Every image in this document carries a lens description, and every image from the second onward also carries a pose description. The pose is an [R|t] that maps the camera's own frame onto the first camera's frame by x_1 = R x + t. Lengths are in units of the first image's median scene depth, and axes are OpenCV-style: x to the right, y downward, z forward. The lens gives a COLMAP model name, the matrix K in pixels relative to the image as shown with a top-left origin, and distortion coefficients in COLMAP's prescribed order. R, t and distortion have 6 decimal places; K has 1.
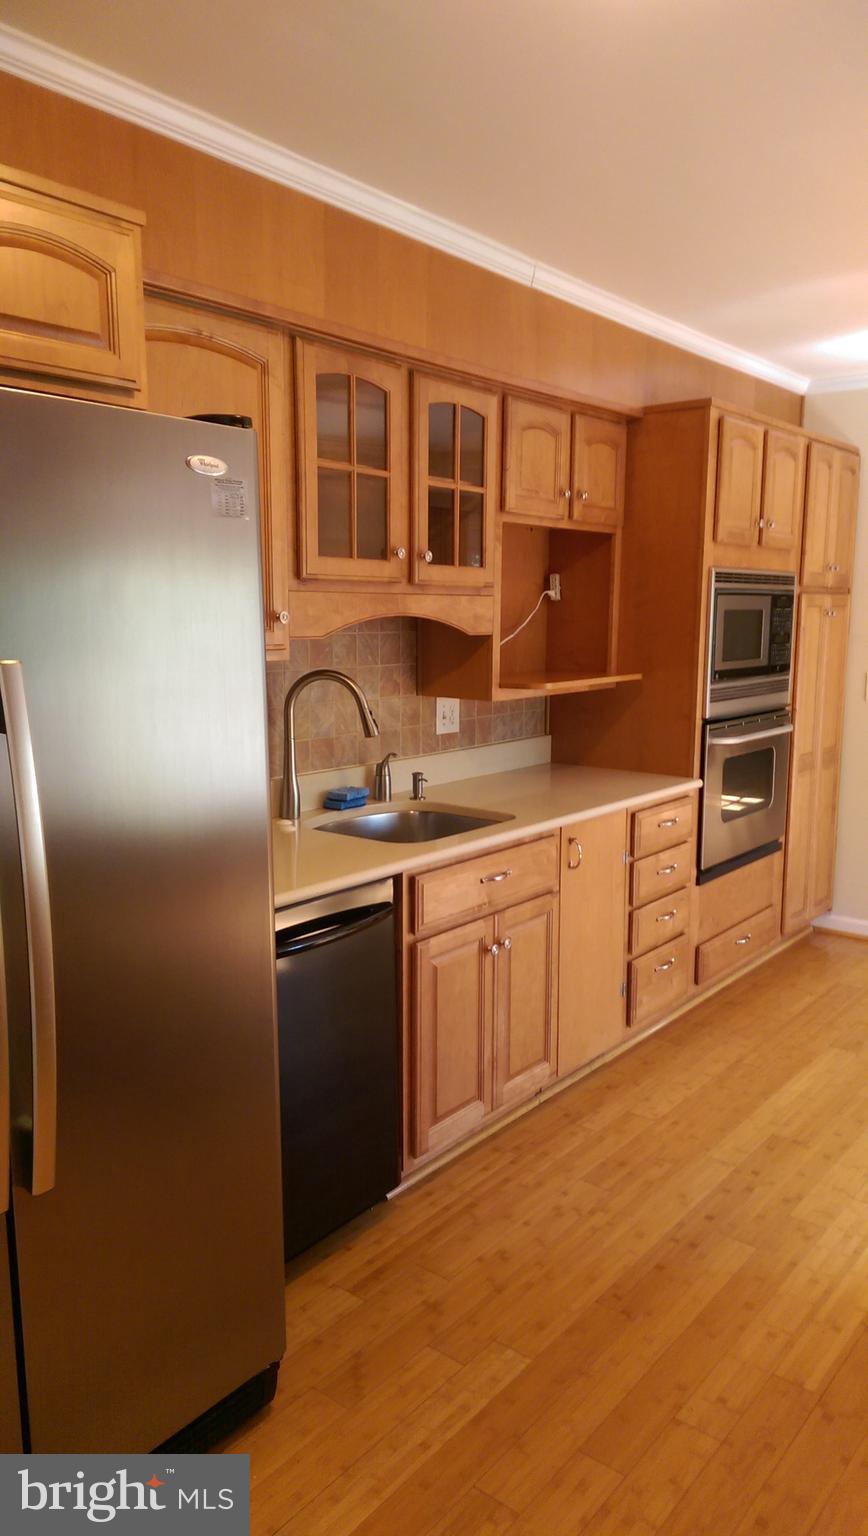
lens RADIAL K [[1120.1, 0, 431.3], [0, 1120.1, 774.5], [0, 0, 1]] dist [0.051921, -0.008563]
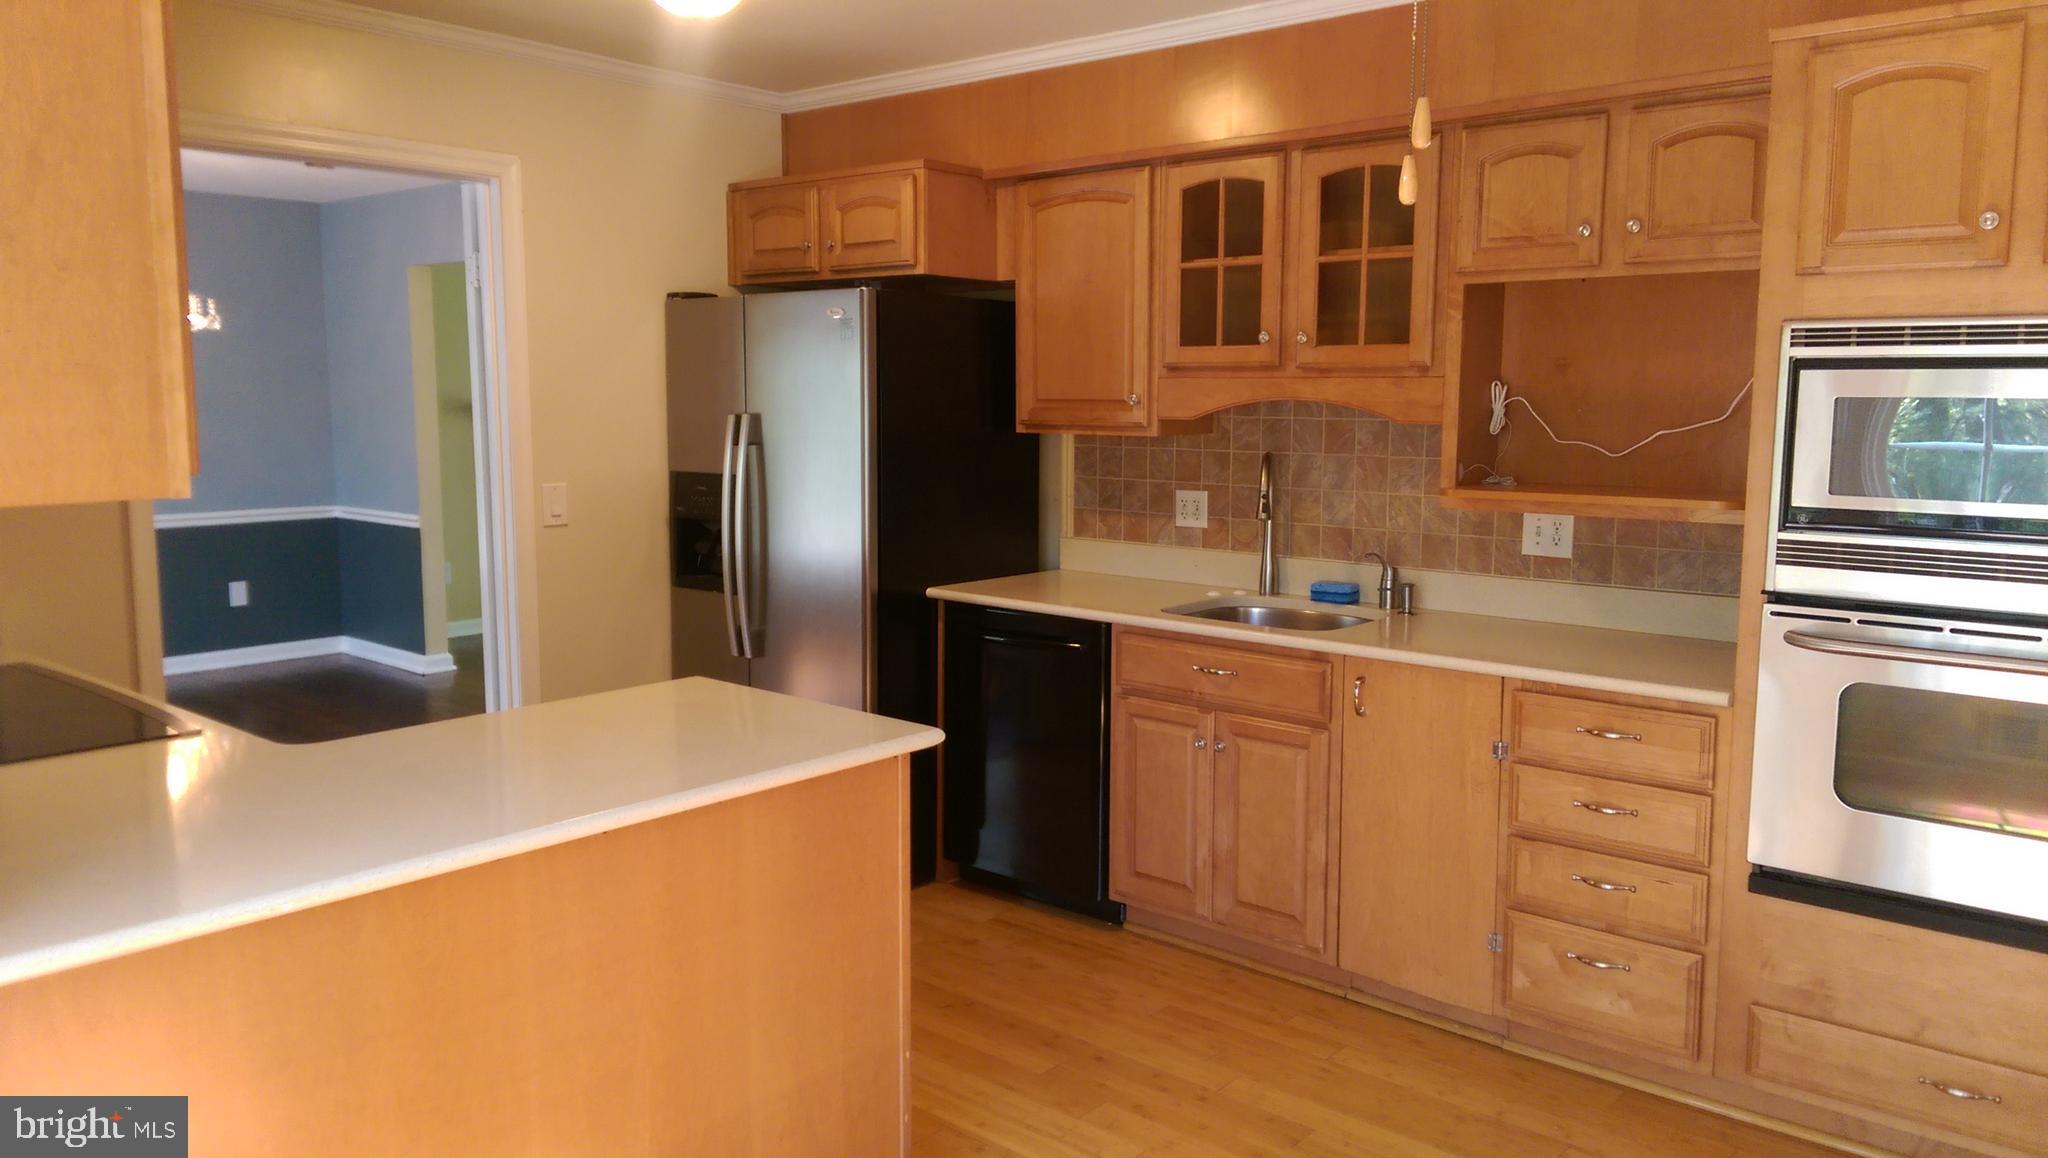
lens RADIAL K [[1493.4, 0, 1020.7], [0, 1493.4, 572.3], [0, 0, 1]] dist [0.051921, -0.008563]
pose [[-0.065863, 0.120810, -0.990488, 1.260482], [-0.150395, 0.980102, 0.129543, -0.125747], [0.986430, 0.157497, -0.046383, 0.839308]]
